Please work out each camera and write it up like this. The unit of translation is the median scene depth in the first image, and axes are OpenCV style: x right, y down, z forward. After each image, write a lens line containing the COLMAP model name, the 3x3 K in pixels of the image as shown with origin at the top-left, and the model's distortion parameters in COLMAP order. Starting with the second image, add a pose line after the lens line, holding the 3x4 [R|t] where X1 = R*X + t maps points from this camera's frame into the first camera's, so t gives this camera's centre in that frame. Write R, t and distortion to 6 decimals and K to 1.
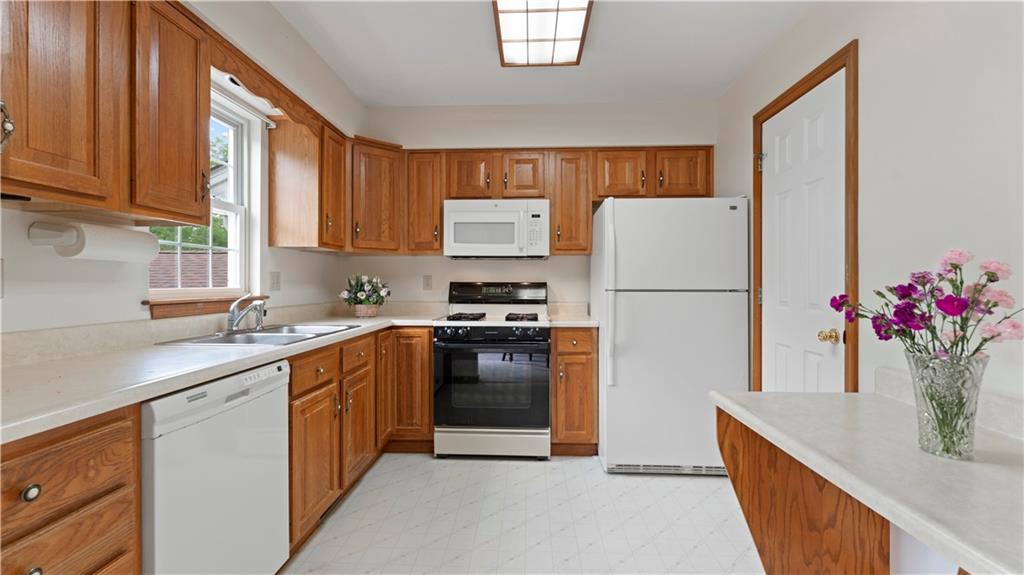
lens RADIAL K [[444.6, 0, 512.0], [0, 444.6, 287.5], [0, 0, 1]] dist [-0.001253, -0.000145]
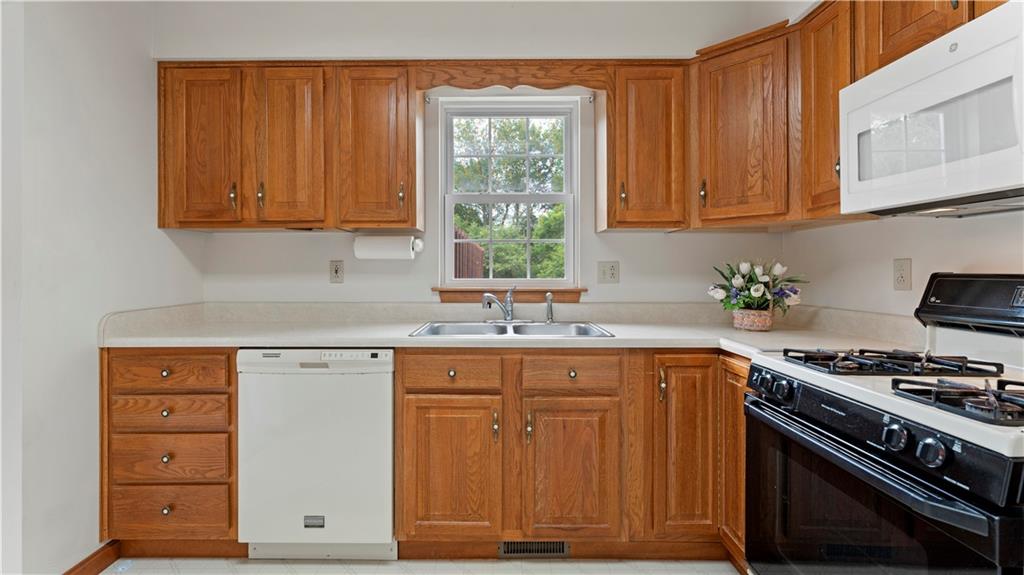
lens RADIAL K [[465.8, 0, 508.2], [0, 465.8, 269.5], [0, 0, 1]] dist [-0.001941, -0.000103]
pose [[0.030935, -0.003968, -0.999514, 0.553112], [-0.009525, 0.999946, -0.004264, -0.020135], [0.999476, 0.009652, 0.030896, 1.179078]]
